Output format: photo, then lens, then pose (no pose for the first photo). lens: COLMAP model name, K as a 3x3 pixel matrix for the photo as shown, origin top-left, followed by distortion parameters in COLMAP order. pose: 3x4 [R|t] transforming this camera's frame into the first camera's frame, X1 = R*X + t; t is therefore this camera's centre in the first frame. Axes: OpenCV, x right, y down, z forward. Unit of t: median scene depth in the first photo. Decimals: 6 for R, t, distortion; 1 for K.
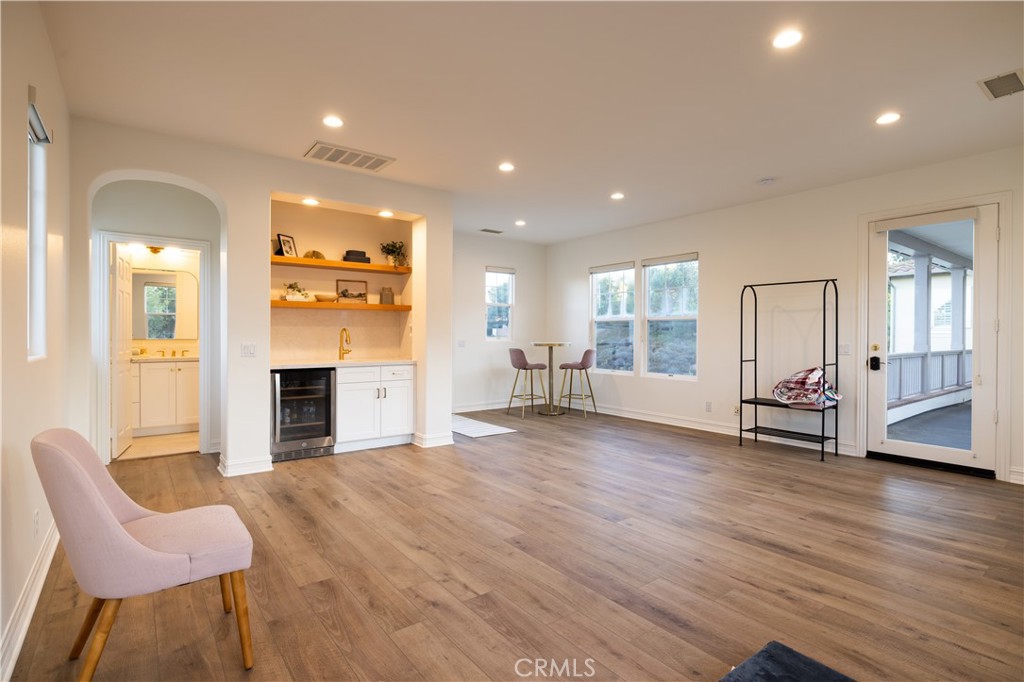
lens RADIAL K [[503.7, 0, 514.9], [0, 503.7, 339.9], [0, 0, 1]] dist [0.001376, 0.000280]
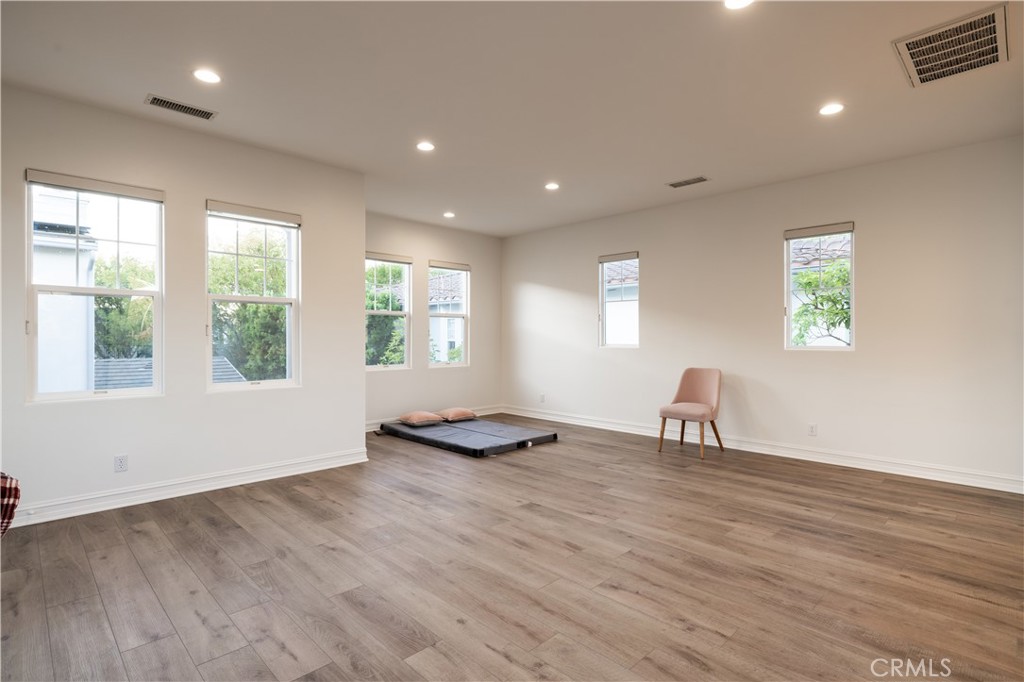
lens RADIAL K [[503.7, 0, 511.6], [0, 503.7, 339.4], [0, 0, 1]] dist [0.001376, 0.000280]
pose [[-0.992485, -0.006583, -0.122186, 0.343343], [-0.007949, 0.999911, 0.010694, -0.012909], [0.122105, 0.011585, -0.992450, 1.893912]]
